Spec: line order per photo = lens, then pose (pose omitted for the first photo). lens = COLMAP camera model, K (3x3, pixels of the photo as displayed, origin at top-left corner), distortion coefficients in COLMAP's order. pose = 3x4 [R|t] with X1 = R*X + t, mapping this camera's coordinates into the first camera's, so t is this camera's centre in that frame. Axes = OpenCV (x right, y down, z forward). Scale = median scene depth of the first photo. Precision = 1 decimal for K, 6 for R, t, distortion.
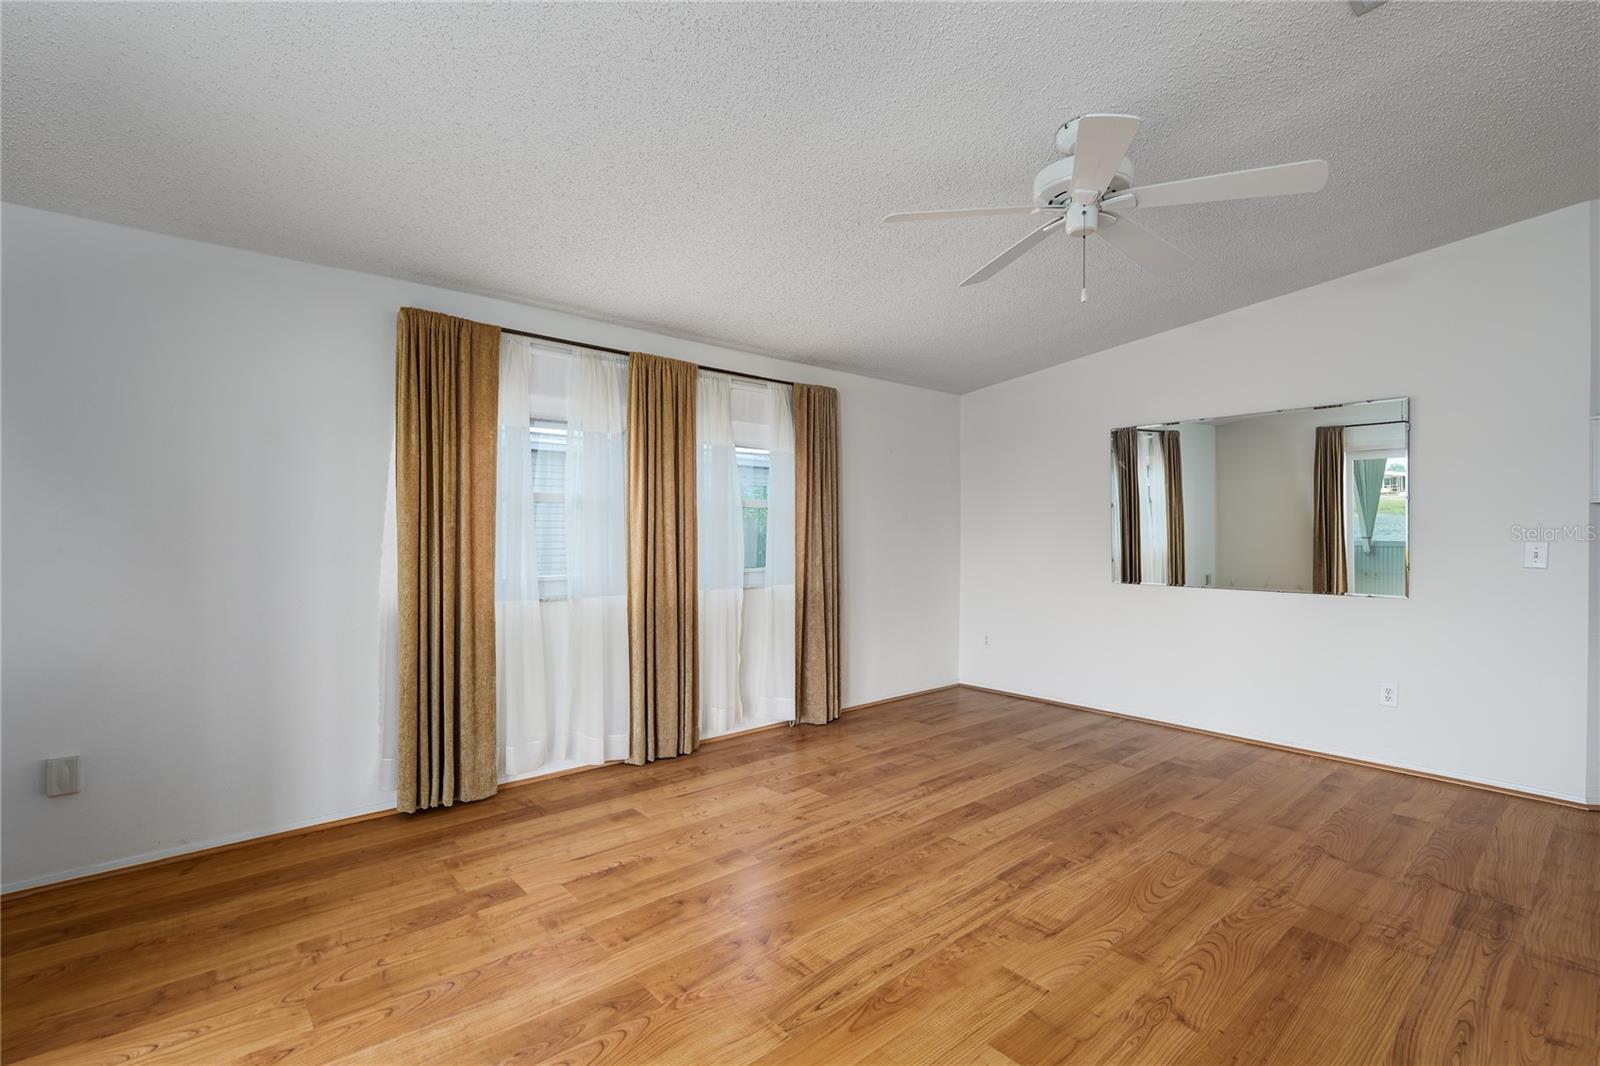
lens RADIAL K [[726.1, 0, 800.0], [0, 726.1, 533.0], [0, 0, 1]] dist [-0.002339, 0.000234]
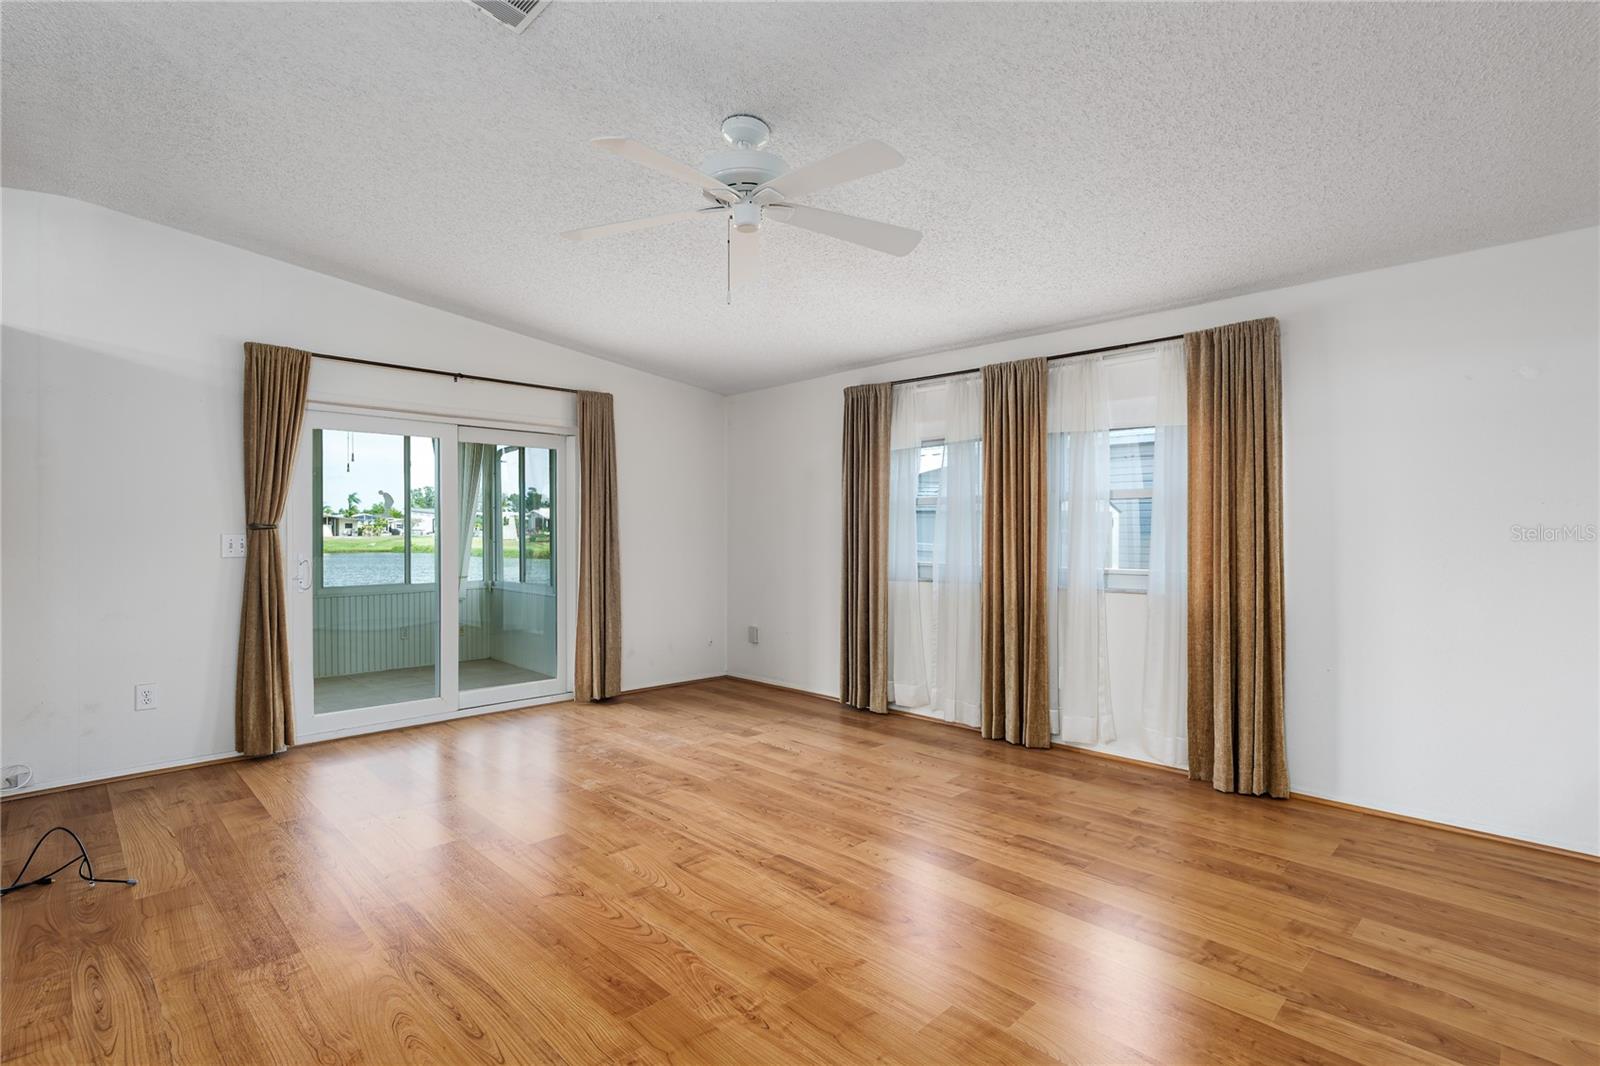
lens RADIAL K [[763.5, 0, 807.2], [0, 763.5, 532.9], [0, 0, 1]] dist [-0.004014, -0.000427]
pose [[0.073928, 0.003160, -0.997259, 1.319549], [0.000359, 0.999995, 0.003195, 0.003207], [0.997263, -0.000594, 0.073927, 0.917148]]
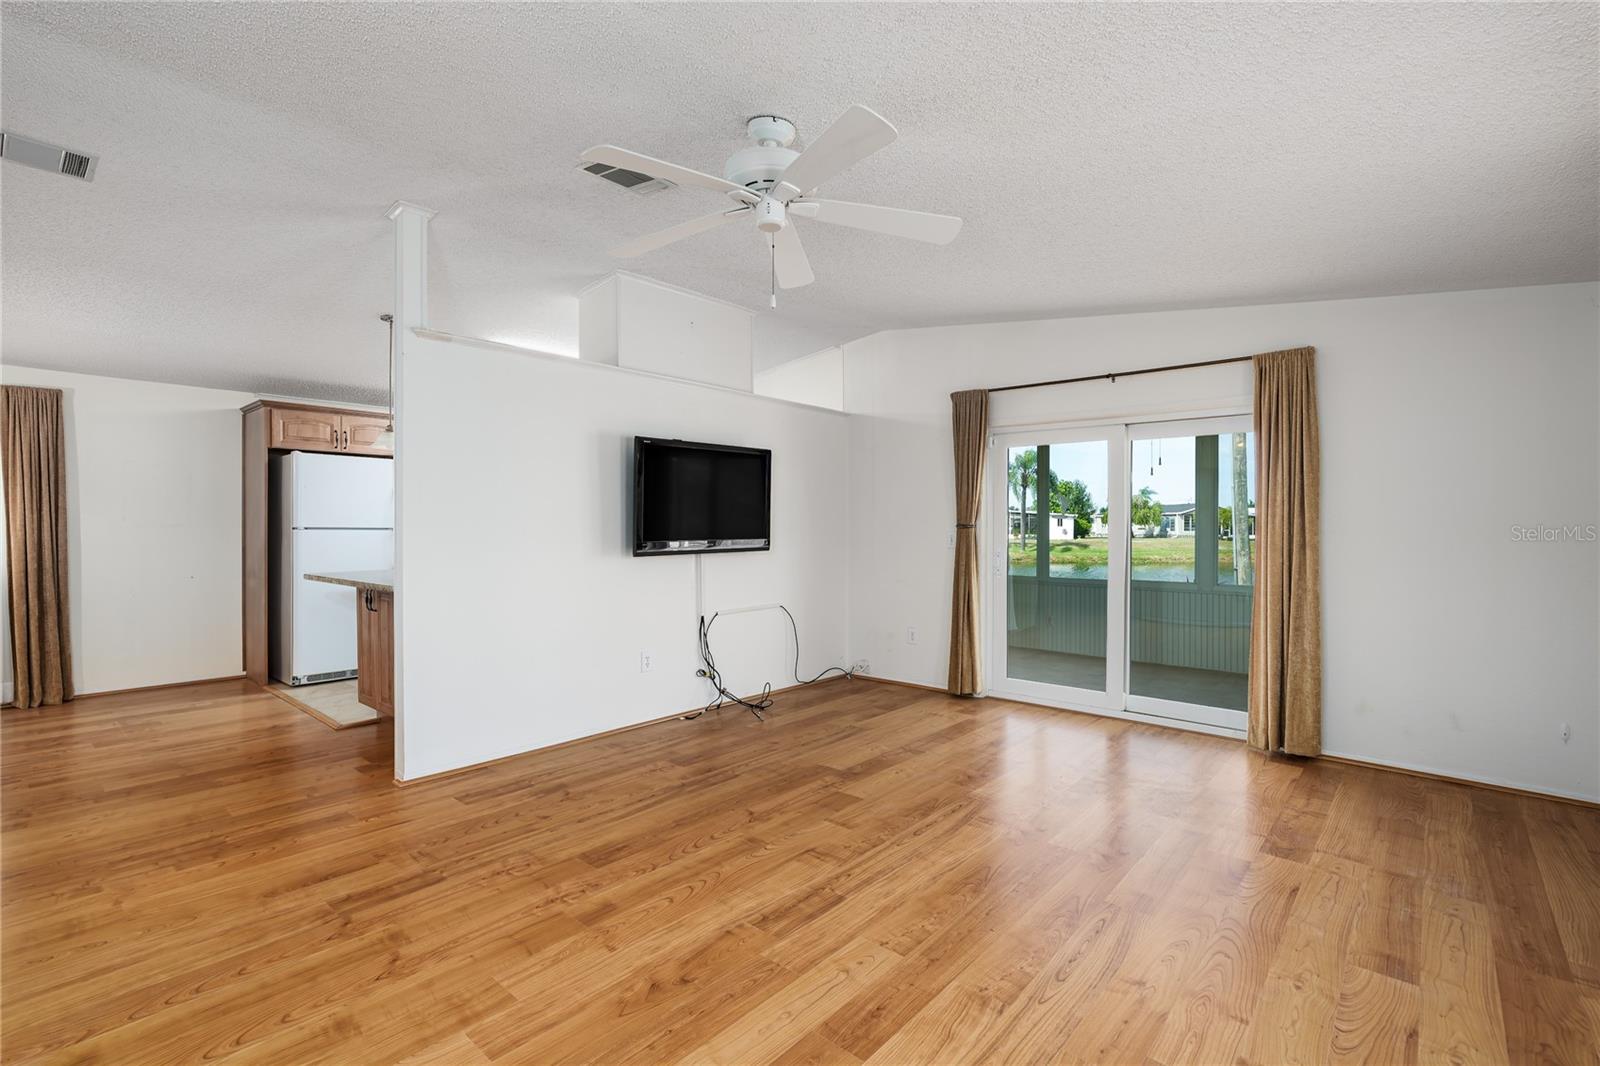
lens RADIAL K [[739.6, 0, 806.4], [0, 739.6, 528.1], [0, 0, 1]] dist [-0.002357, 0.000122]
pose [[-0.990345, -0.007110, -0.138442, 0.435201], [-0.007484, 0.999970, 0.002183, -0.000212], [0.138422, 0.003198, -0.990368, 1.845620]]
